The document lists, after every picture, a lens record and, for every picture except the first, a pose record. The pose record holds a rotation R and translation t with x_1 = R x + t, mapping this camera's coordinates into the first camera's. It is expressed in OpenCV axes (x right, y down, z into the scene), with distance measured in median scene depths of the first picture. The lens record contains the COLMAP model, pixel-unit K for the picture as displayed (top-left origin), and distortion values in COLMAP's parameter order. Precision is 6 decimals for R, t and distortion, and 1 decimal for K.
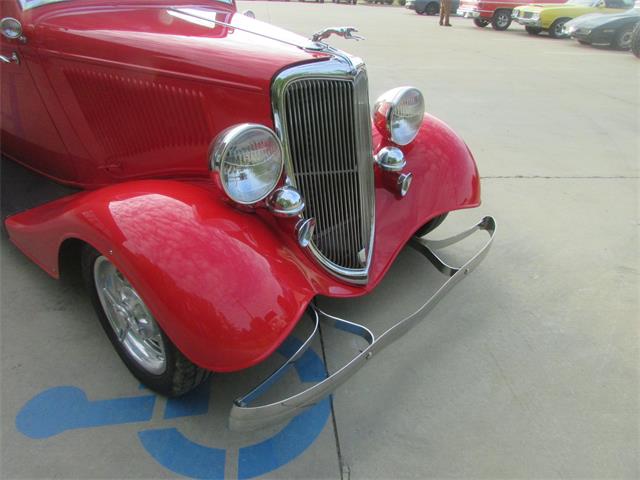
lens RADIAL K [[461.9, 0, 314.9], [0, 461.9, 241.4], [0, 0, 1]] dist [-0.041548, 0.022869]
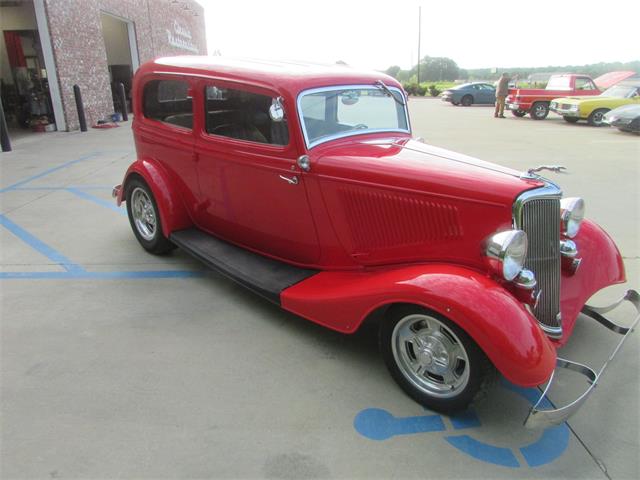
lens RADIAL K [[461.9, 0, 318.5], [0, 461.9, 237.6], [0, 0, 1]] dist [-0.041548, 0.022869]
pose [[0.997954, -0.006718, -0.063586, -0.349204], [-0.004802, 0.983783, -0.179297, 0.028779], [0.063759, 0.179235, 0.981738, -0.288369]]
